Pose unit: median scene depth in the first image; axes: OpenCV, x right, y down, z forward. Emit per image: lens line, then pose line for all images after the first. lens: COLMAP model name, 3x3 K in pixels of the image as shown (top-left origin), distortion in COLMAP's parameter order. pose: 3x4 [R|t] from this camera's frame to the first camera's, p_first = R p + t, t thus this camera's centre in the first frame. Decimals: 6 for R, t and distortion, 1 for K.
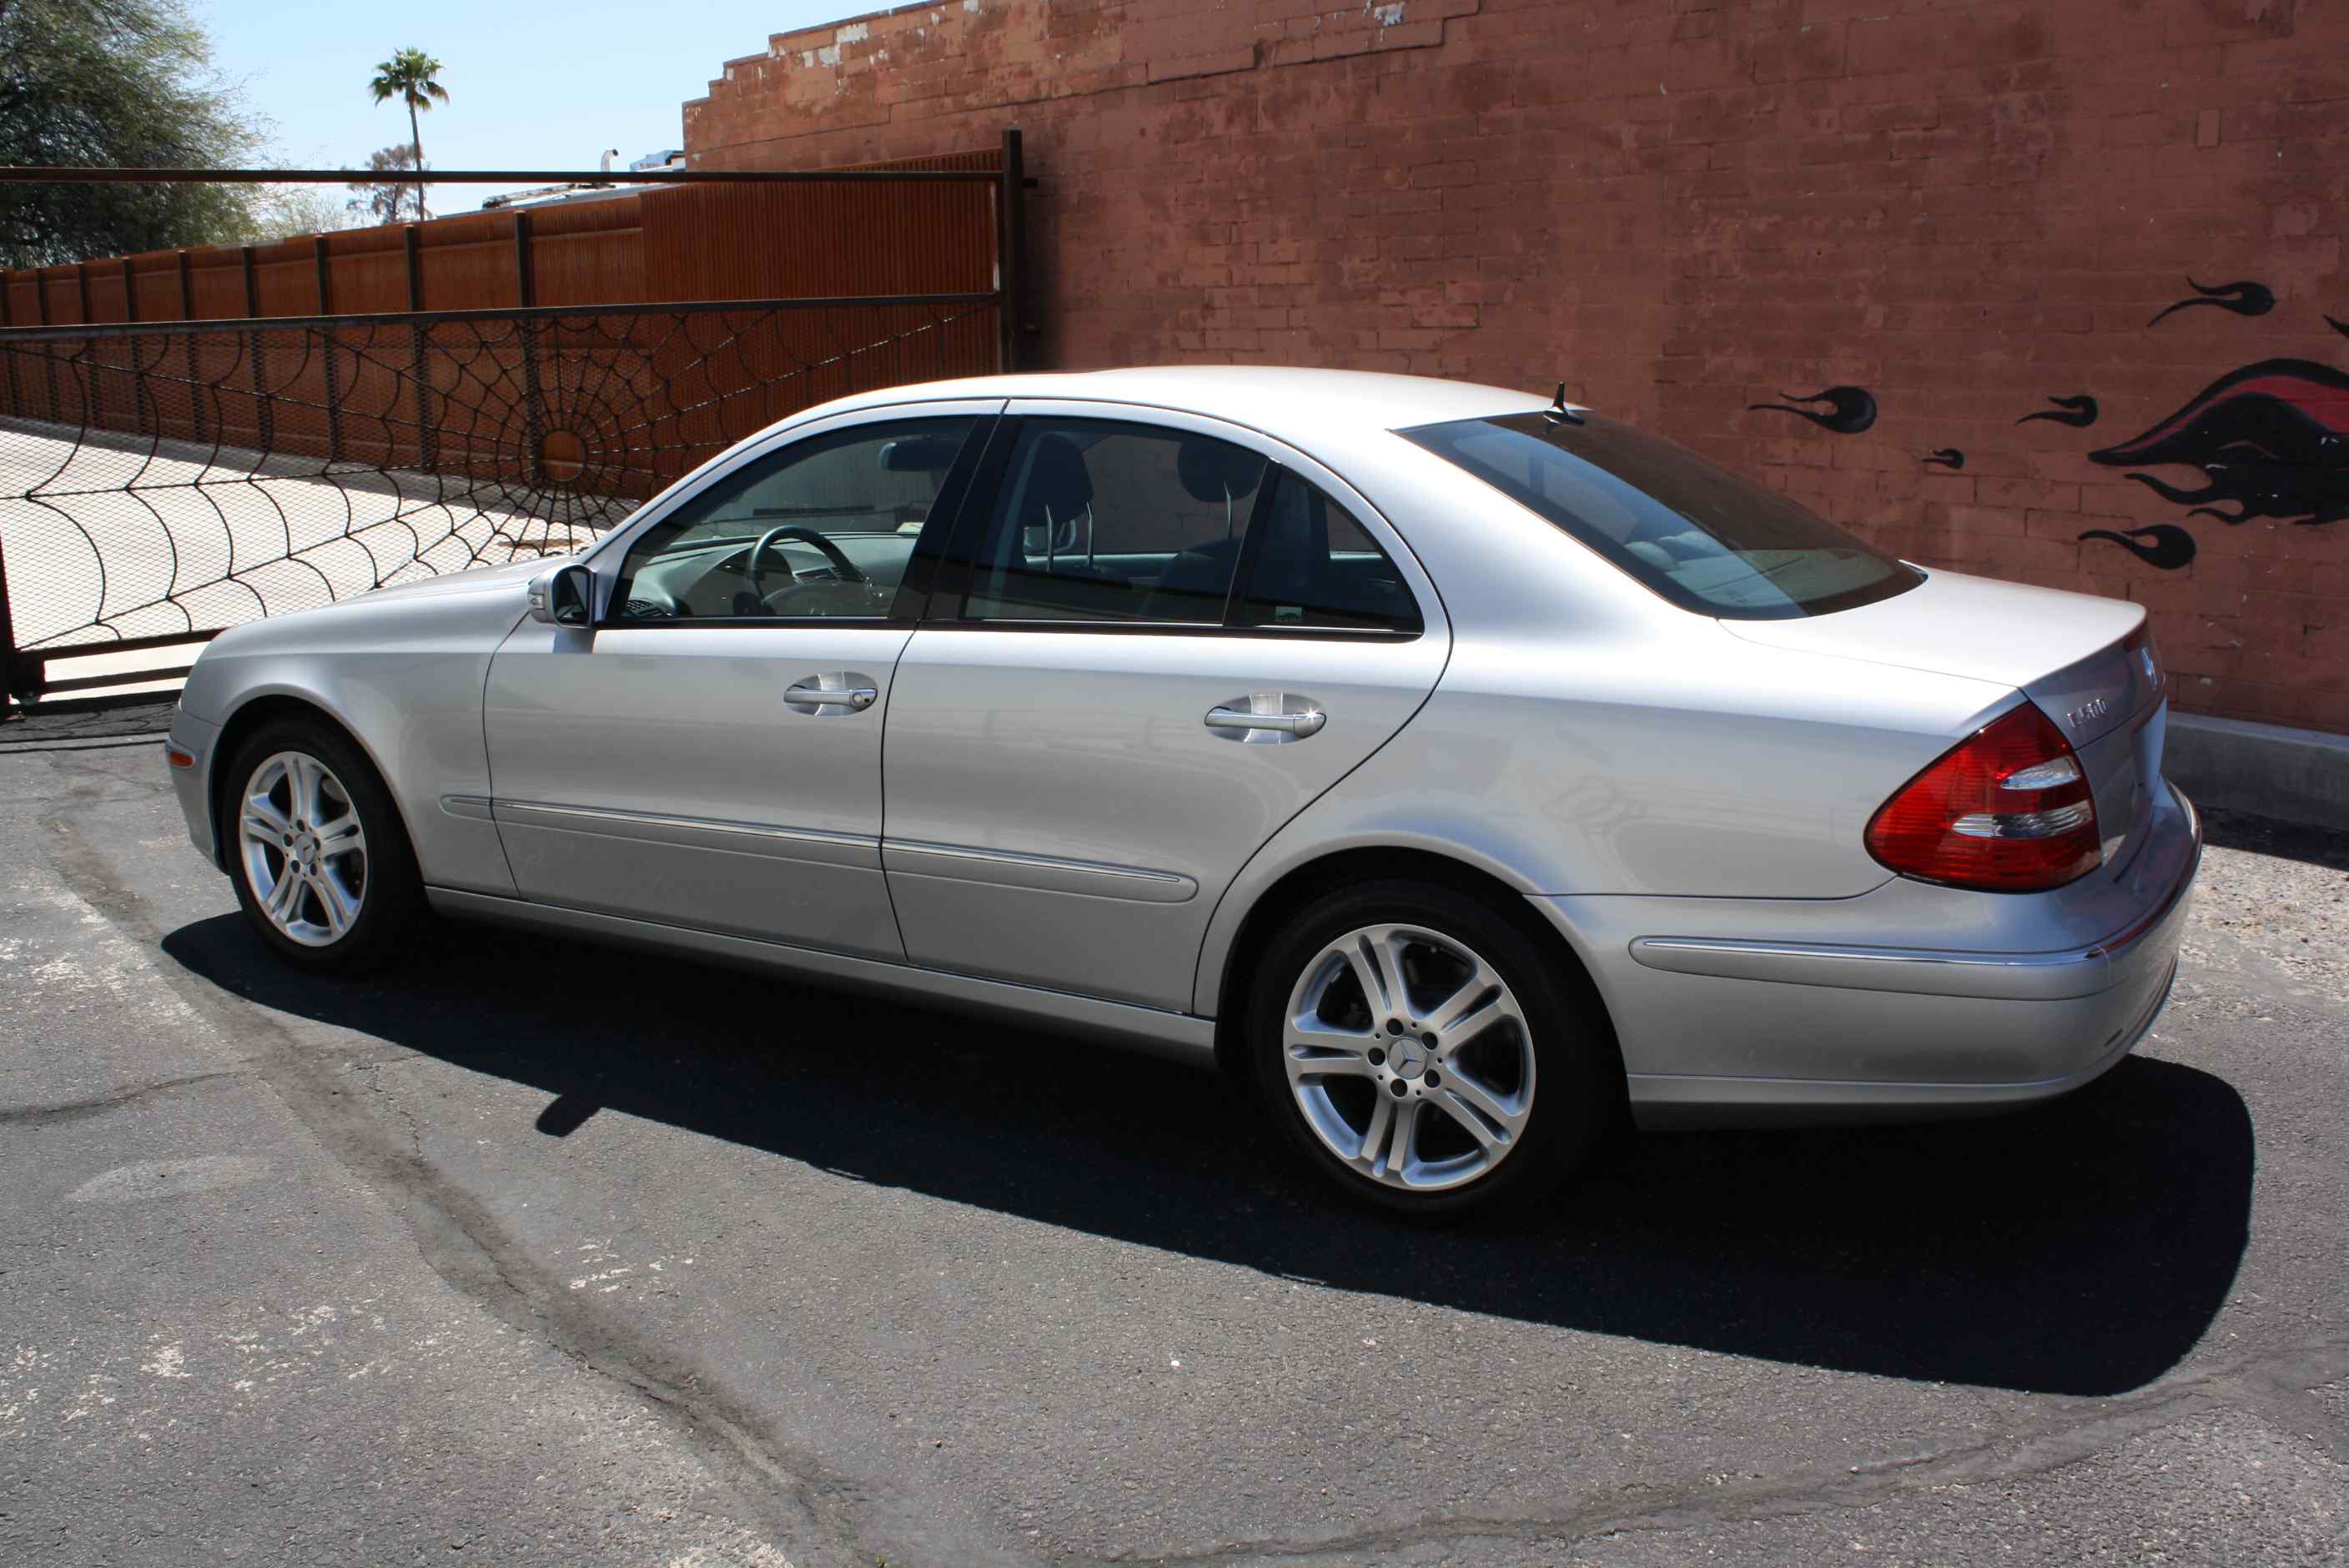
lens RADIAL K [[2187.3, 0, 1176.4], [0, 2187.3, 778.6], [0, 0, 1]] dist [-0.151935, 0.151207]
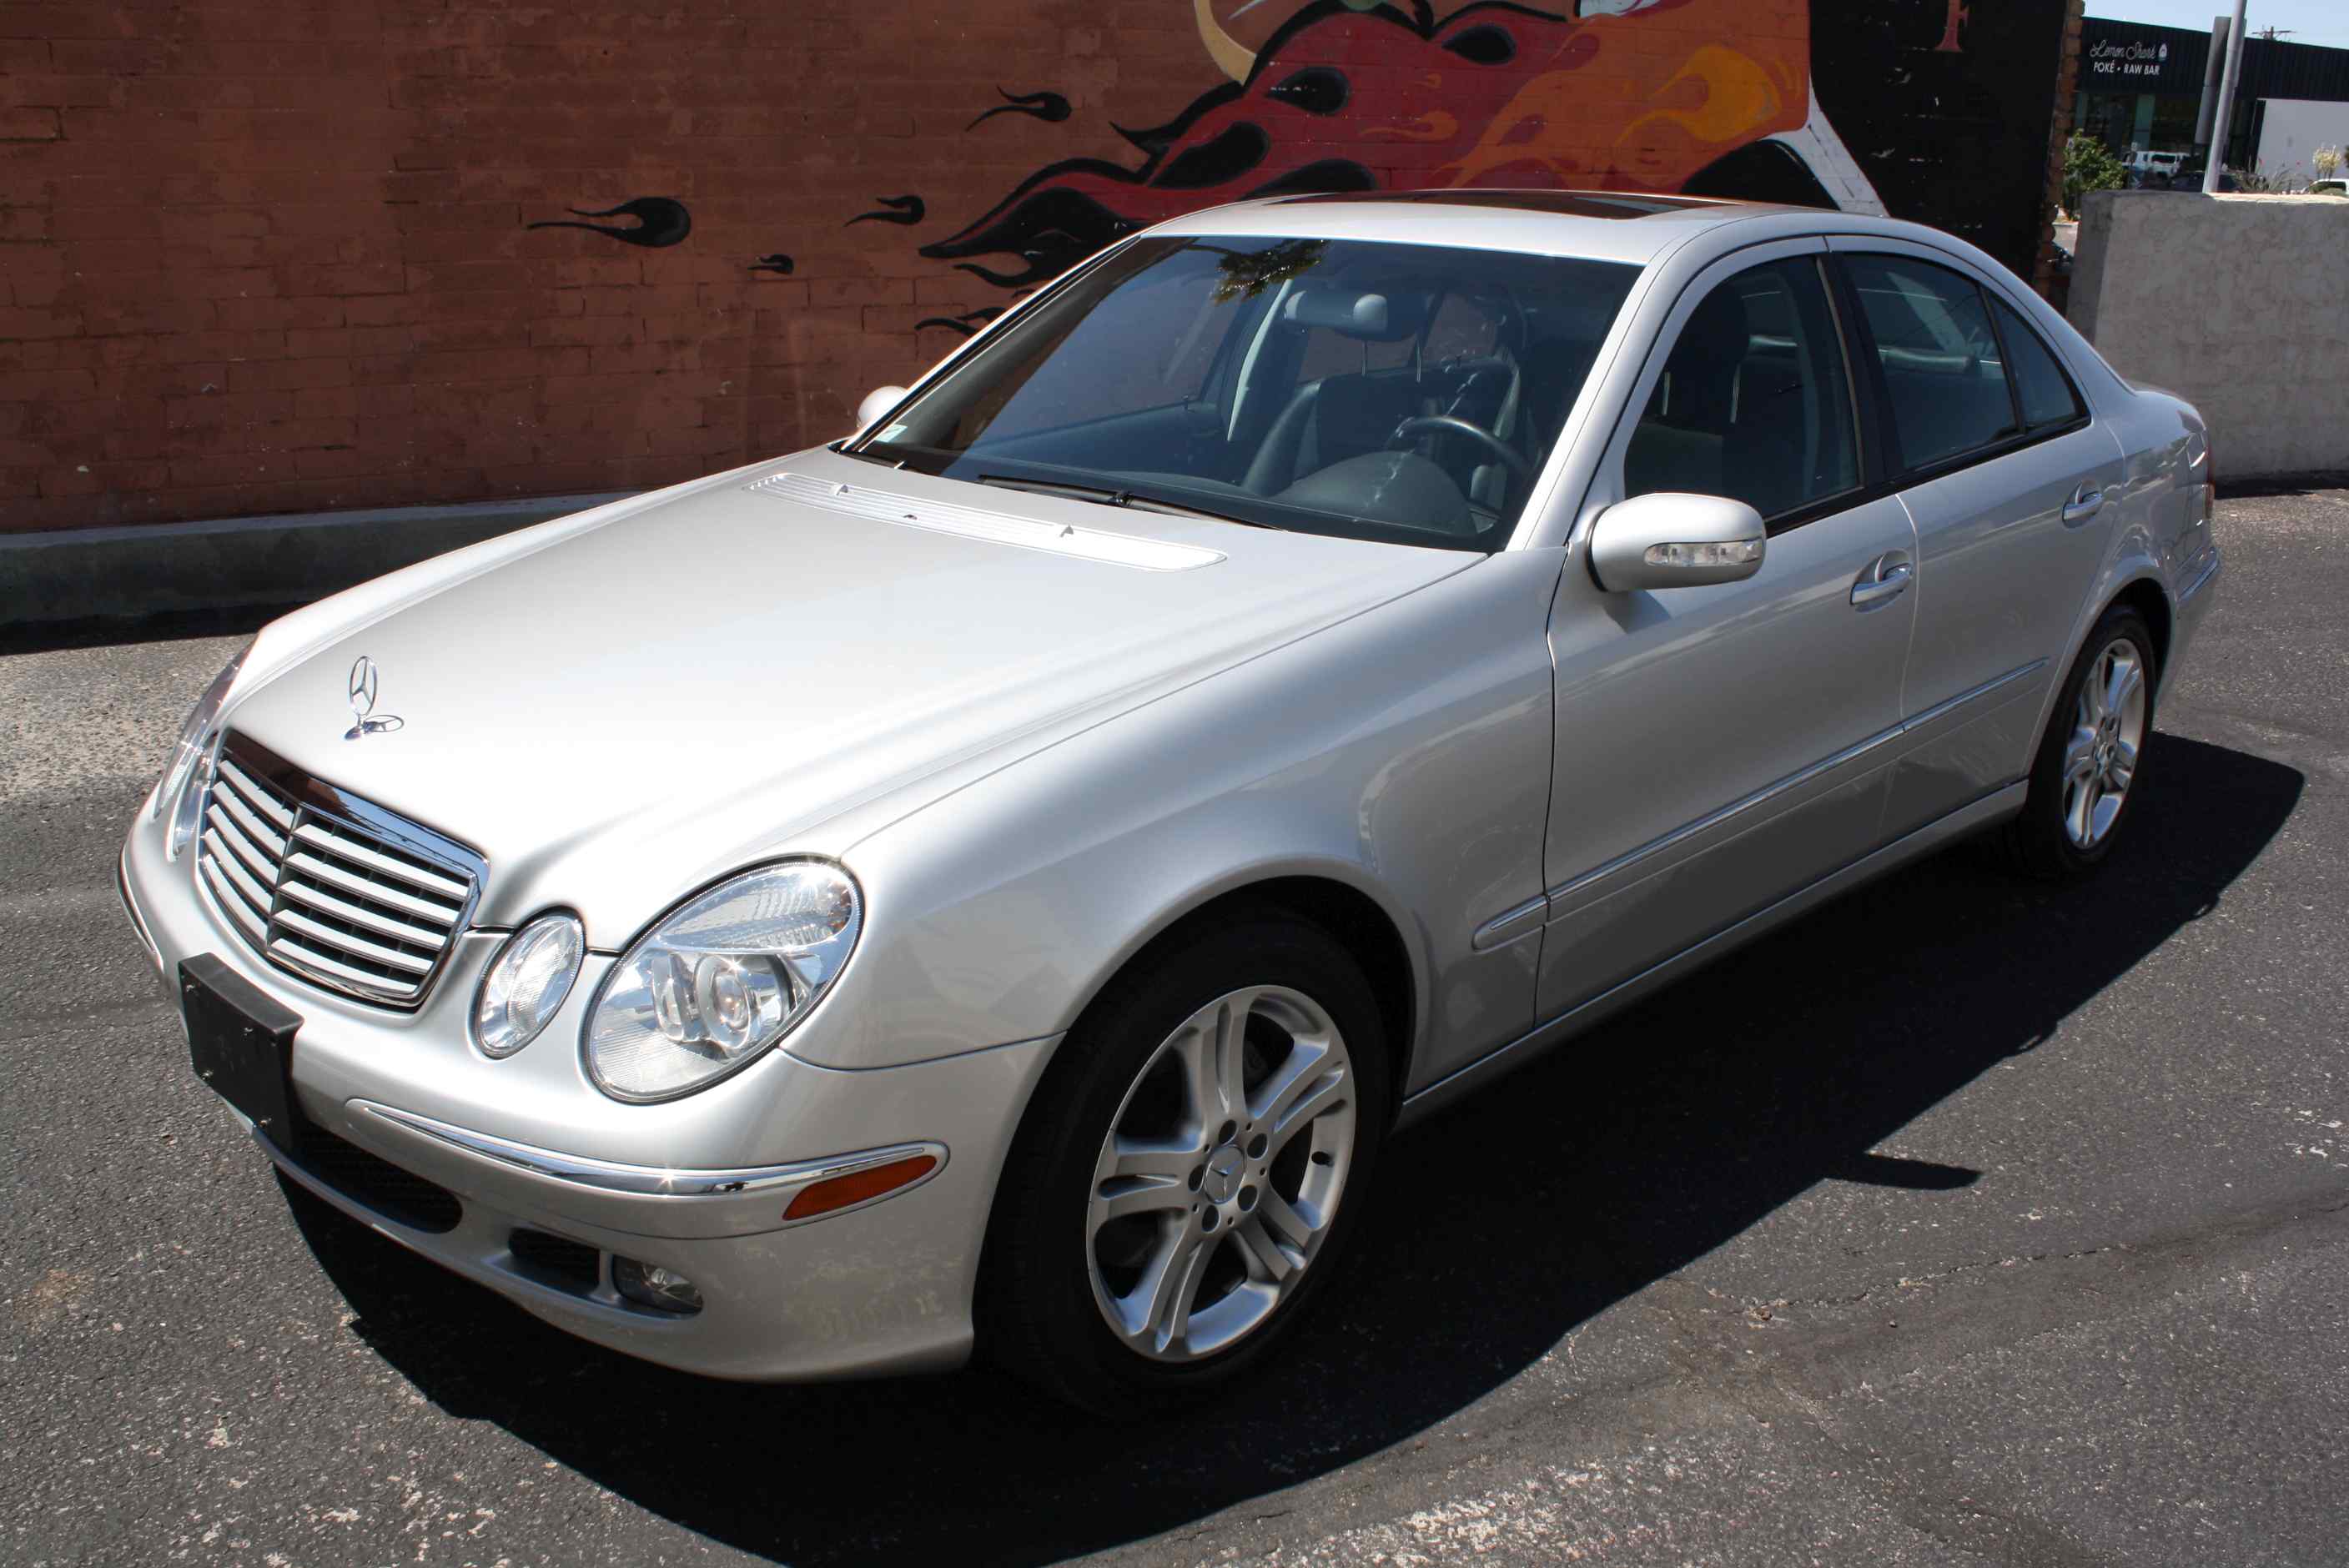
lens RADIAL K [[2080.5, 0, 1183.7], [0, 2080.5, 784.1], [0, 0, 1]] dist [-0.158644, 0.145412]
pose [[0.243332, -0.283299, 0.927648, -0.520126], [0.181590, 0.952790, 0.243344, -0.108916], [-0.952793, 0.109239, 0.283289, 0.535765]]
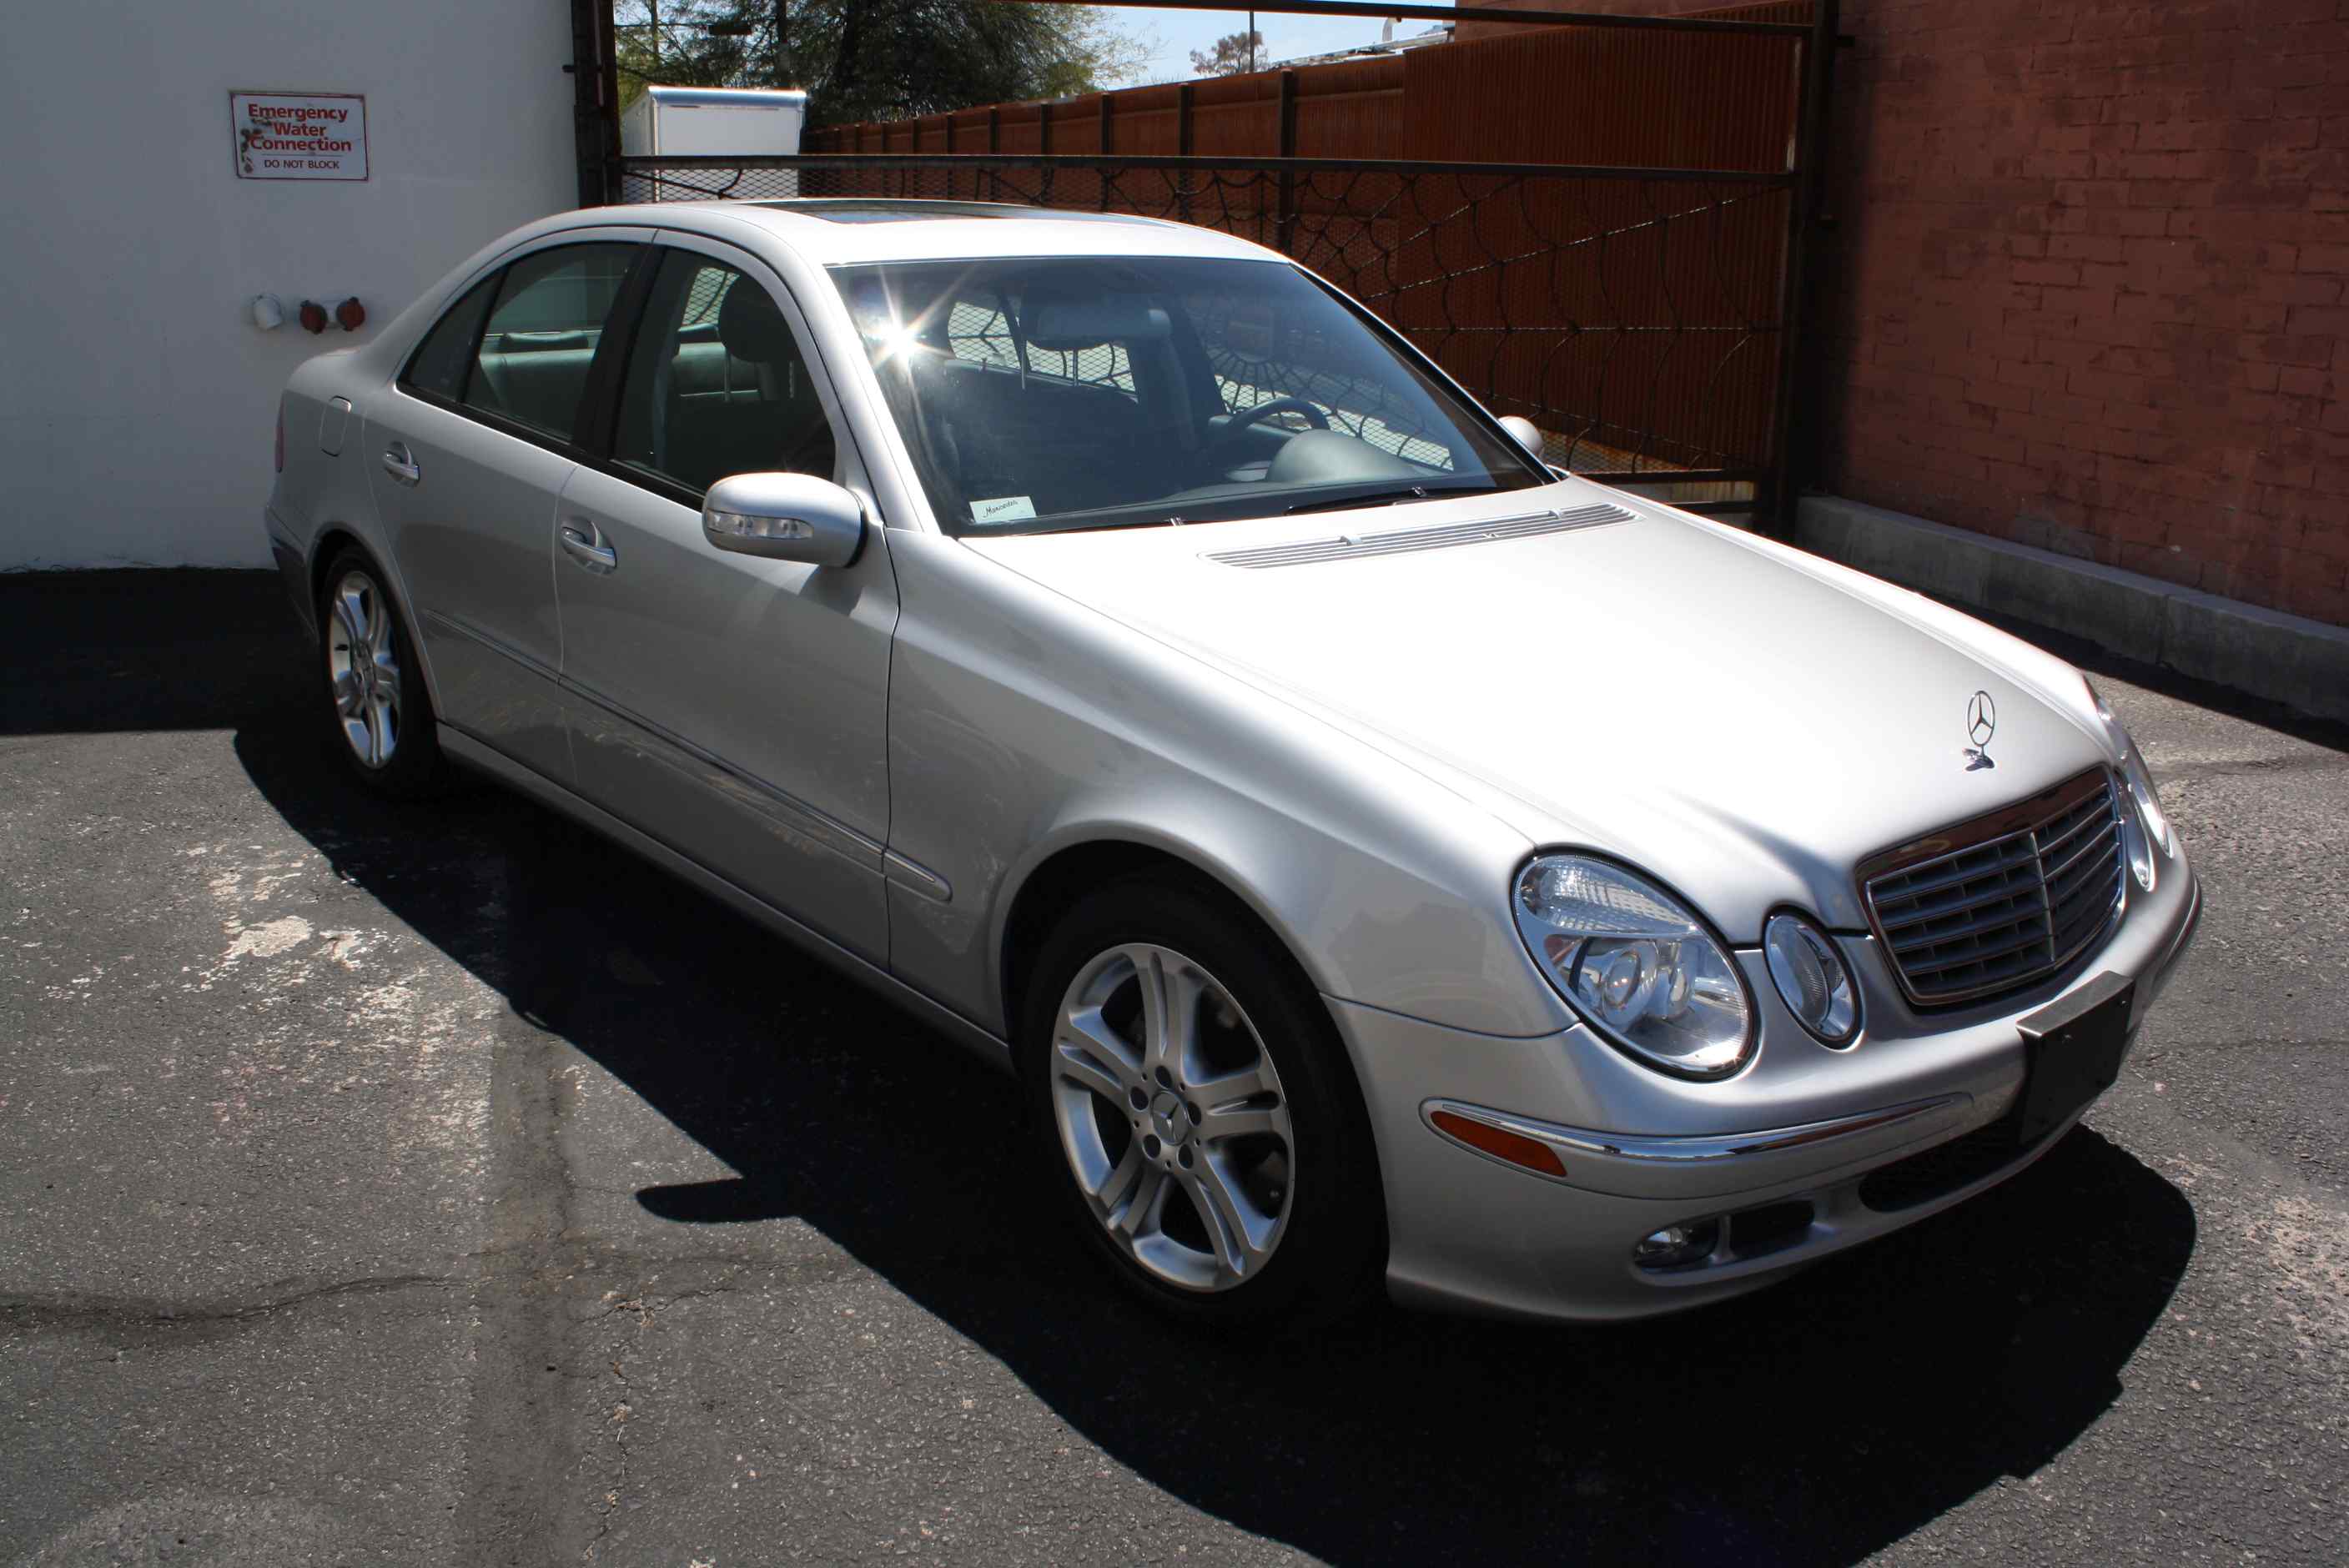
lens RADIAL K [[1986.4, 0, 1186.5], [0, 1986.4, 792.6], [0, 0, 1]] dist [-0.168140, 0.148765]
pose [[0.933841, 0.135325, -0.331102, -0.028775], [-0.107826, 0.989112, 0.100150, -0.051323], [0.341050, -0.057823, 0.938265, 0.286148]]
